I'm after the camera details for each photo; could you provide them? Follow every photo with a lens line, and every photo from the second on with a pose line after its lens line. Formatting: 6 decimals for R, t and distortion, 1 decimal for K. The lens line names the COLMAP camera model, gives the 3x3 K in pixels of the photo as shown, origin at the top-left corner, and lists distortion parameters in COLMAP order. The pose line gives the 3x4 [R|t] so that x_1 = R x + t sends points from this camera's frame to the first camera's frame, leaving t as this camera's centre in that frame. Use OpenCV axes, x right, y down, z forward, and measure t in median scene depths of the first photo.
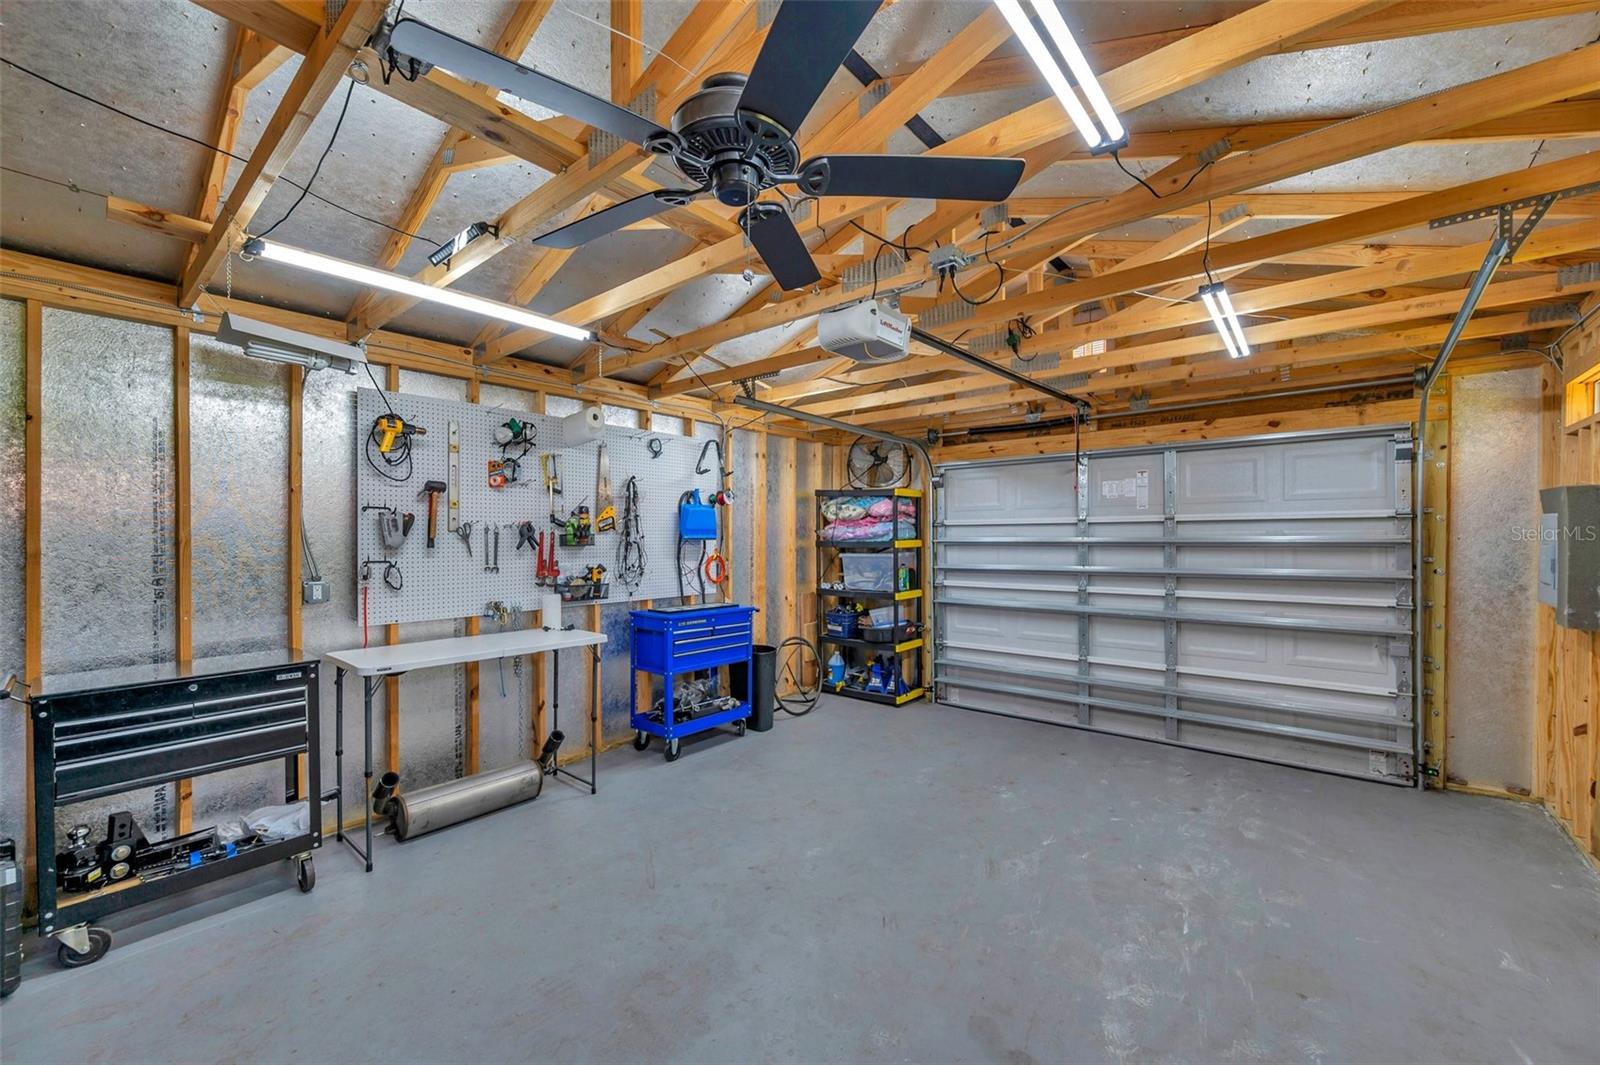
lens RADIAL K [[641.3, 0, 800.0], [0, 641.3, 532.5], [0, 0, 1]] dist [-0.000479, 0.000004]
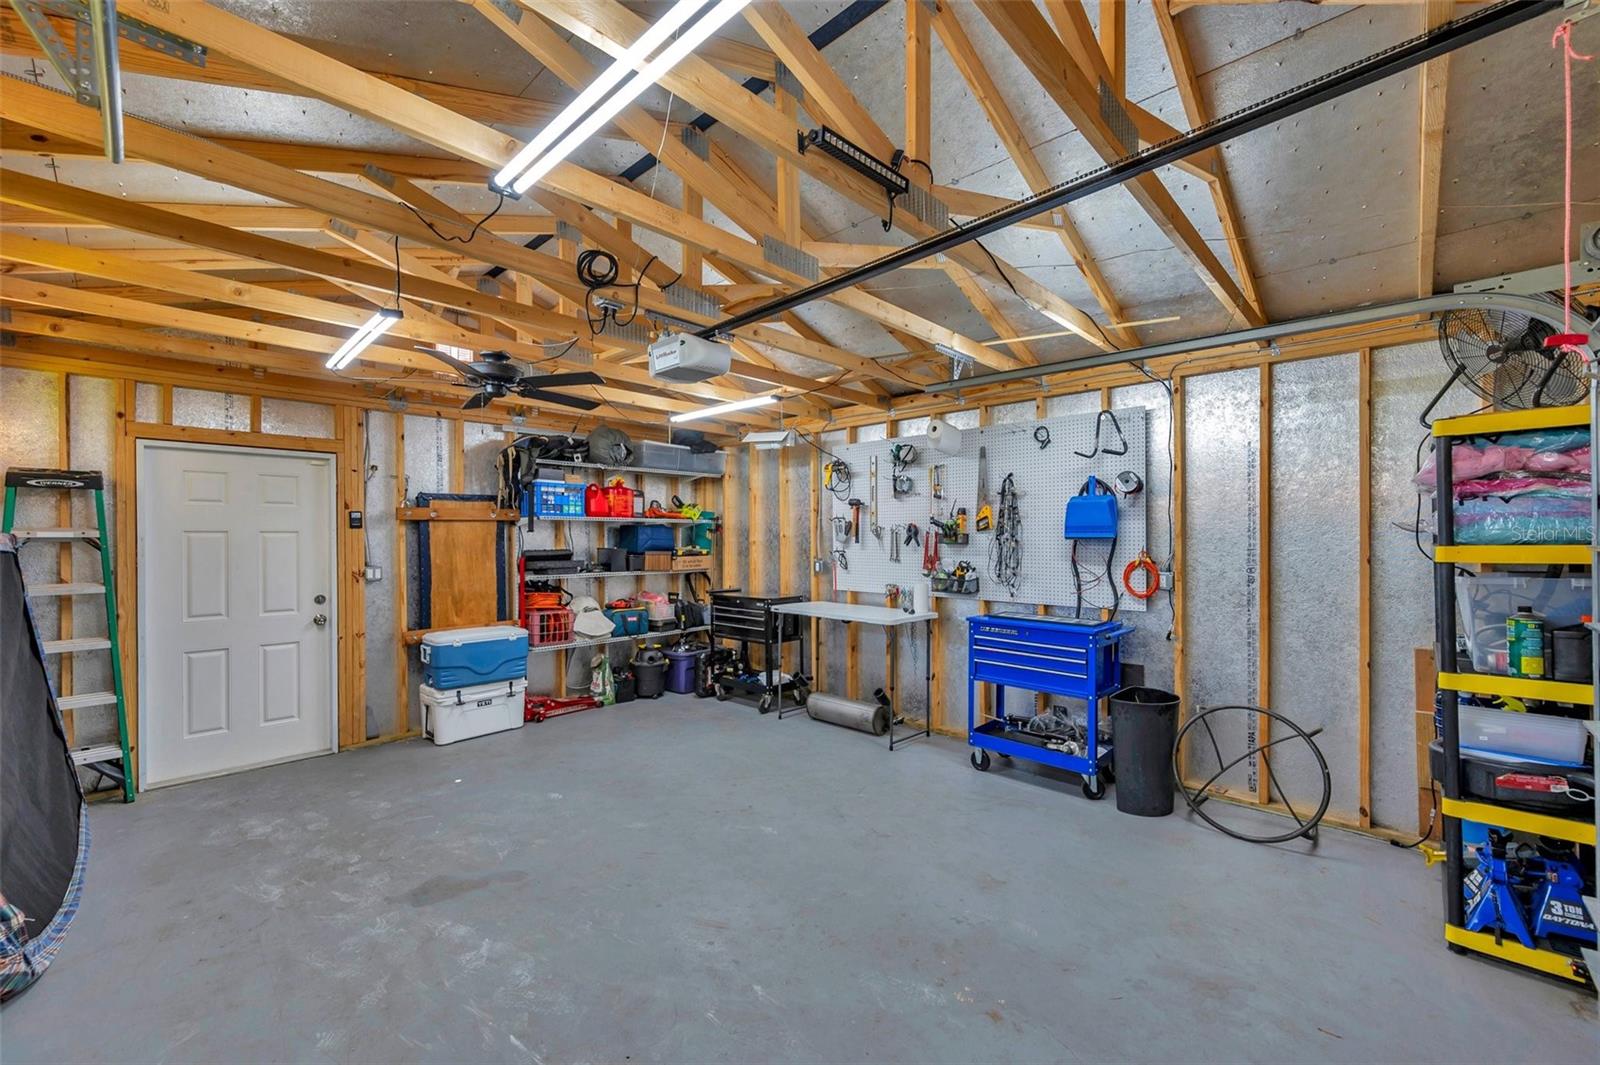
lens RADIAL K [[641.3, 0, 800.0], [0, 641.3, 532.5], [0, 0, 1]] dist [-0.000479, 0.000004]
pose [[-0.062184, 0.002971, -0.998060, 0.808030], [0.009068, 0.999956, 0.002412, -0.003375], [0.998024, -0.008900, -0.062208, 0.830702]]
